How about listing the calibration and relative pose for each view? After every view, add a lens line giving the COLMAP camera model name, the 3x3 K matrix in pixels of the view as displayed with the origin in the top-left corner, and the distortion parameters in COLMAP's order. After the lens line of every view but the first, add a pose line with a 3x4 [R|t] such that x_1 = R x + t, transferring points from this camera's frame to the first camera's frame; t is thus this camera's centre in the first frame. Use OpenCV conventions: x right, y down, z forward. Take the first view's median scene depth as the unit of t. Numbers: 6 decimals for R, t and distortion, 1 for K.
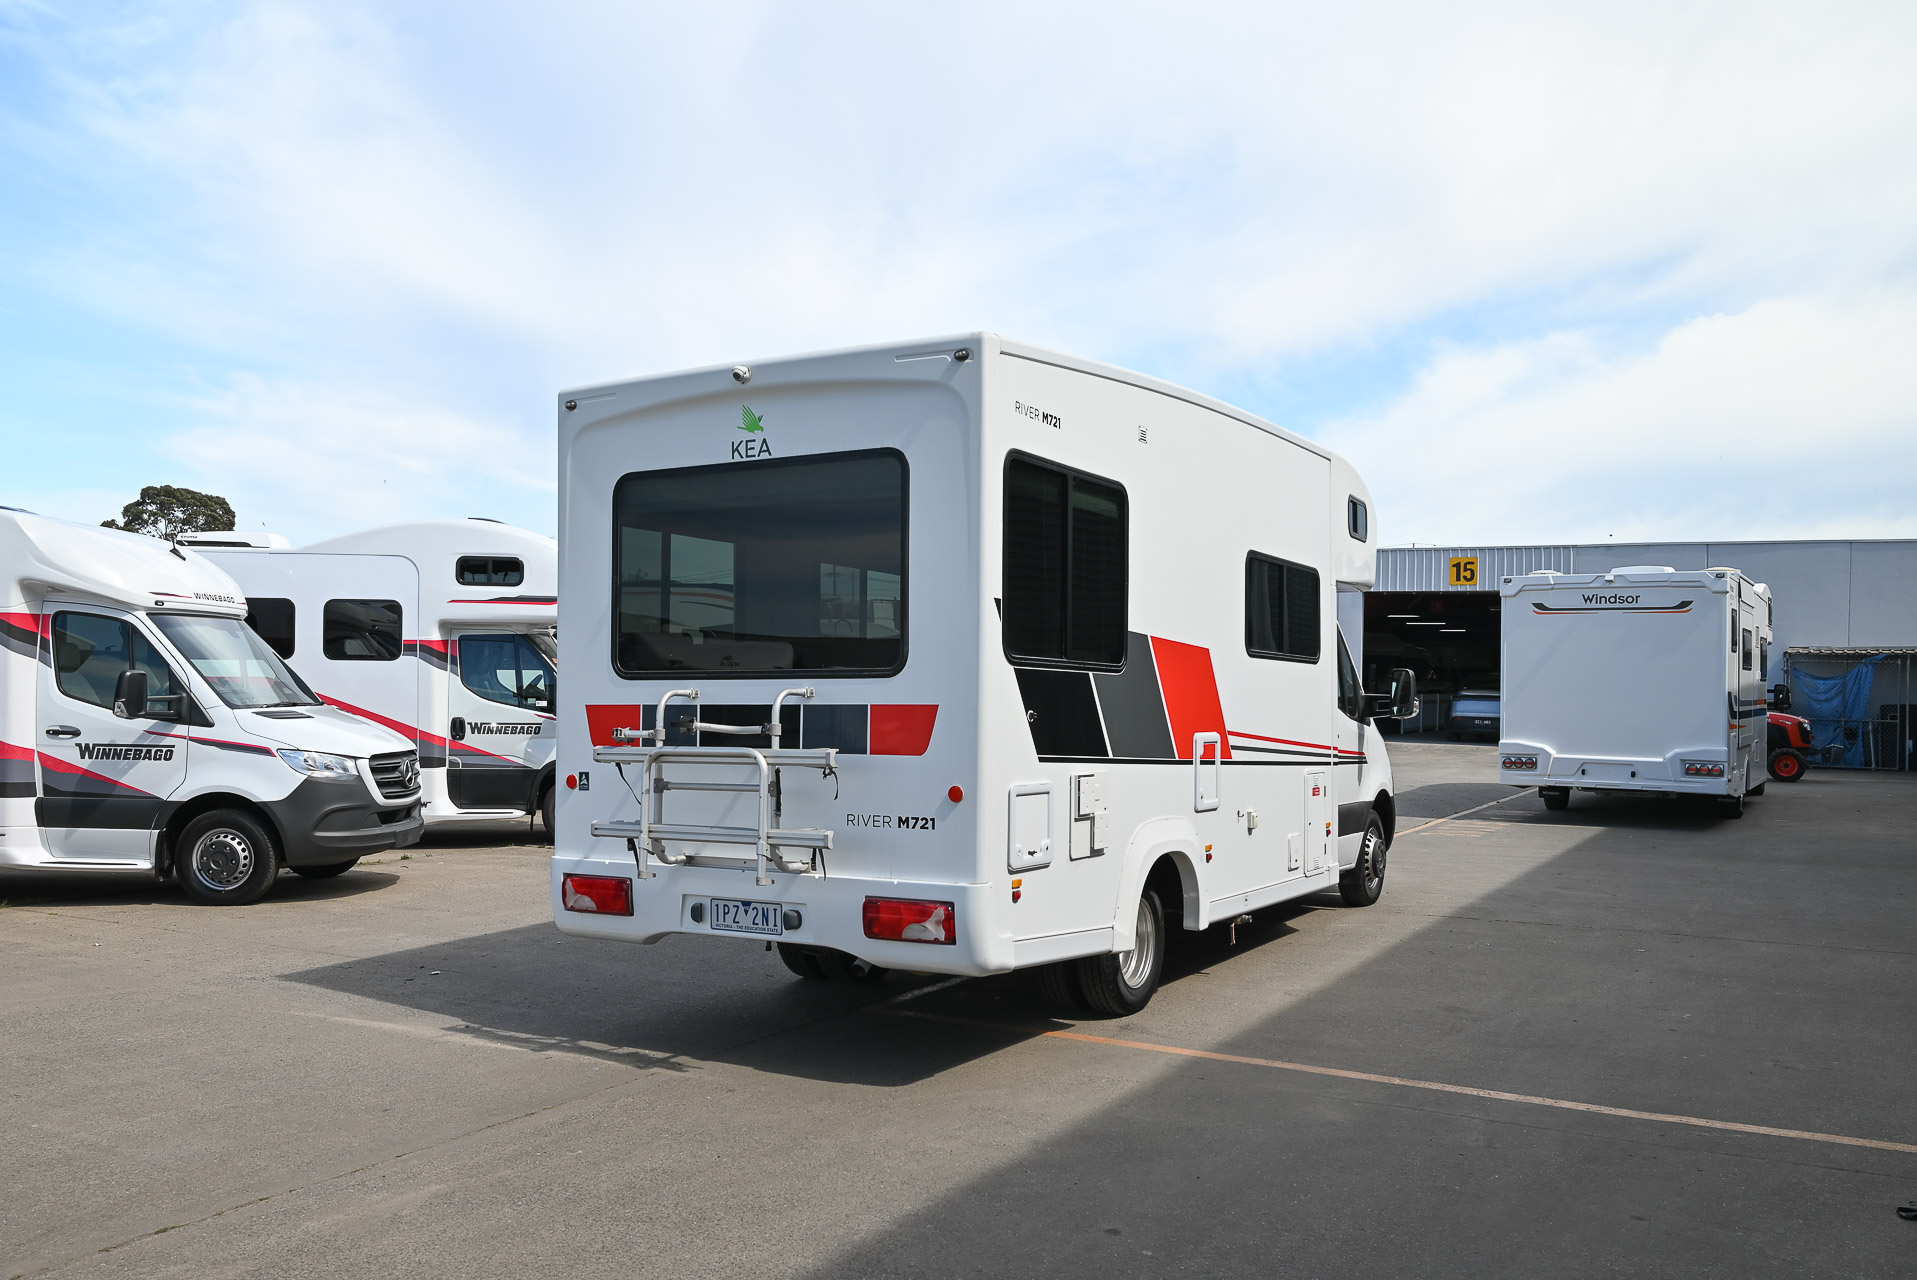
lens RADIAL K [[1605.8, 0, 944.4], [0, 1605.8, 647.9], [0, 0, 1]] dist [-0.008593, 0.000511]
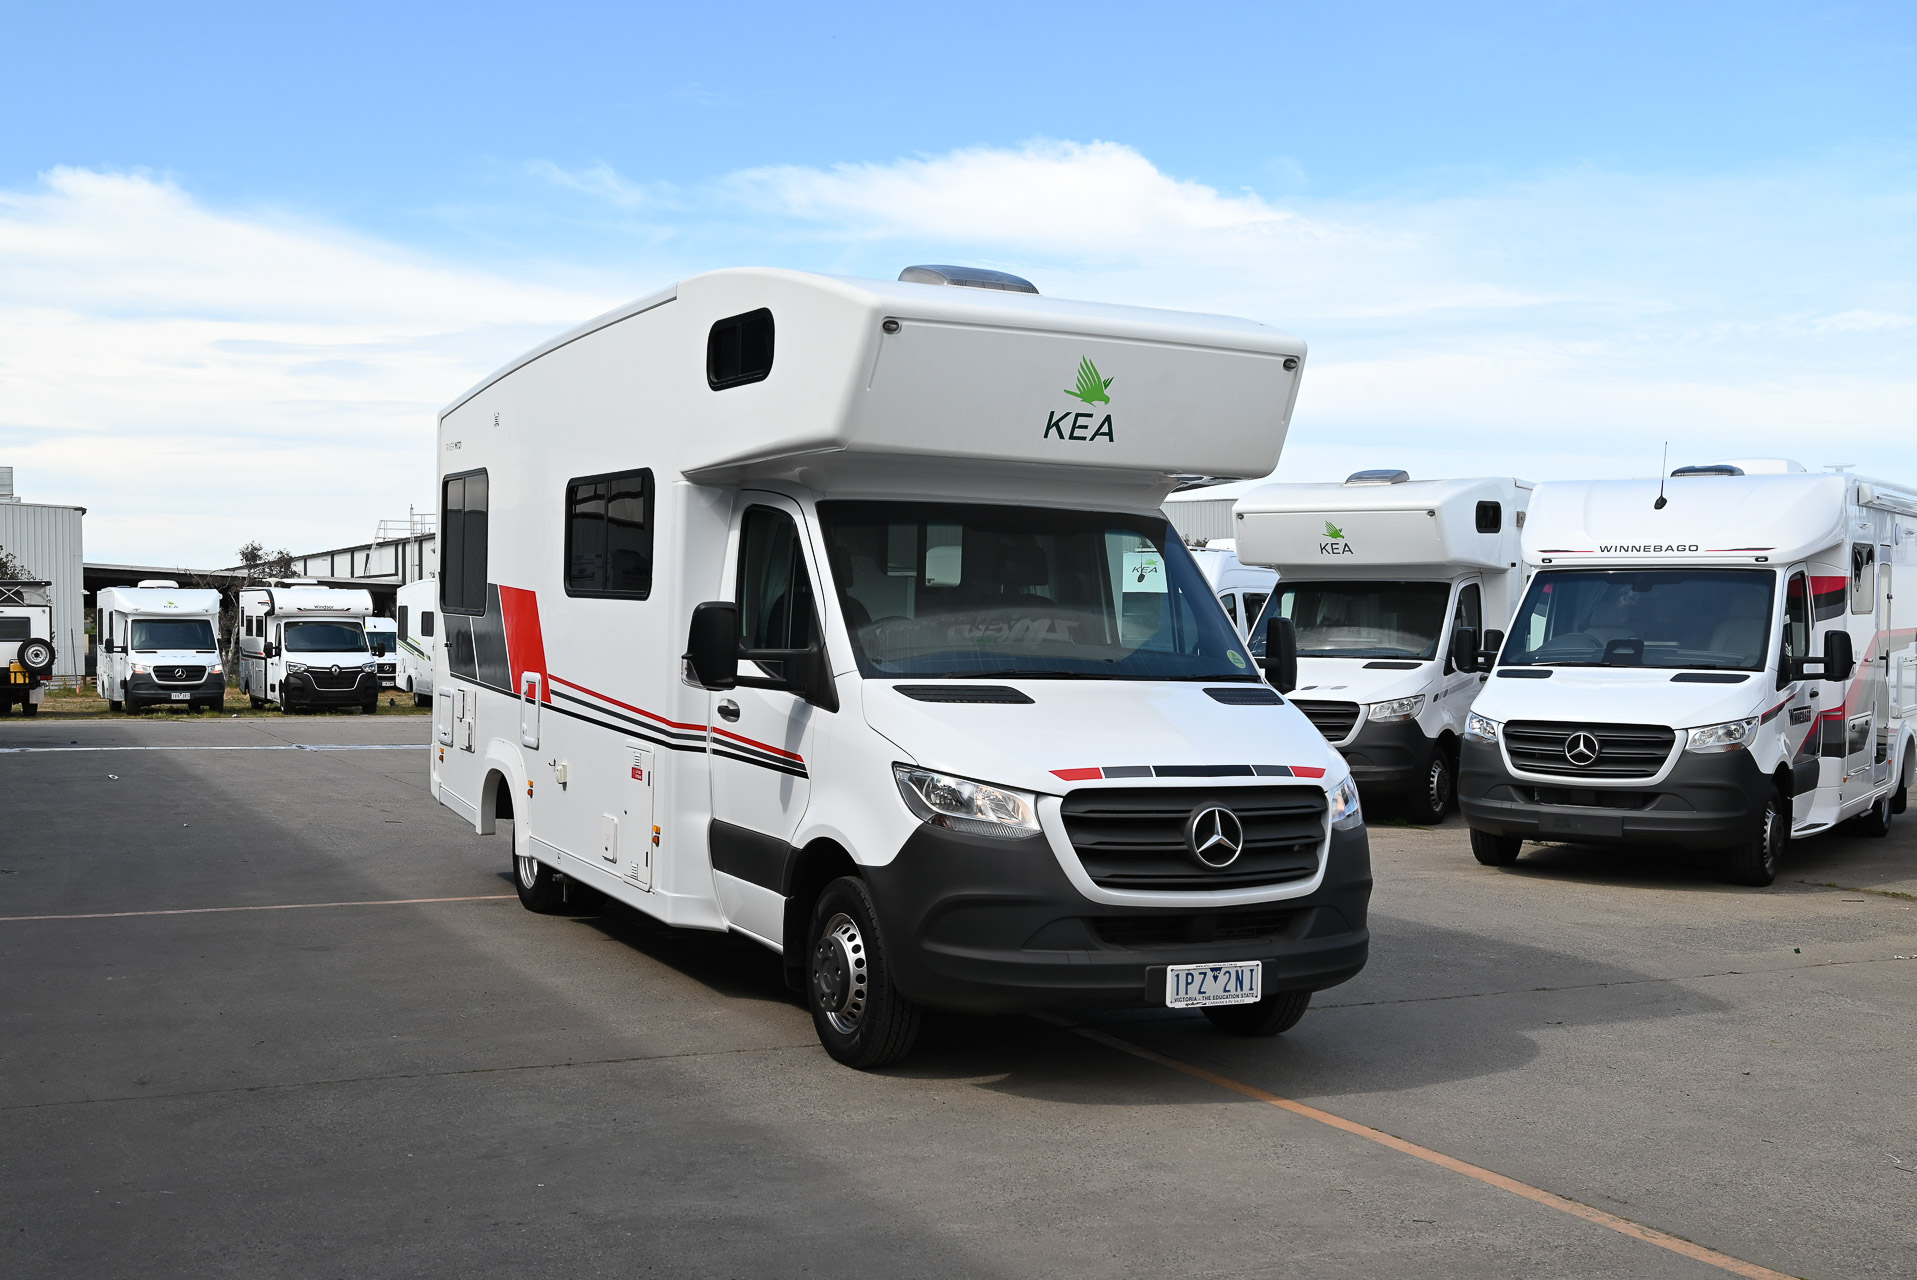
lens RADIAL K [[2041.4, 0, 923.0], [0, 2041.4, 638.3], [0, 0, 1]] dist [-0.010791, 0.000000]
pose [[-0.564078, -0.005420, -0.825704, 1.334474], [0.003409, 0.999955, -0.008892, 0.051840], [0.825714, -0.007831, -0.564034, 2.345824]]
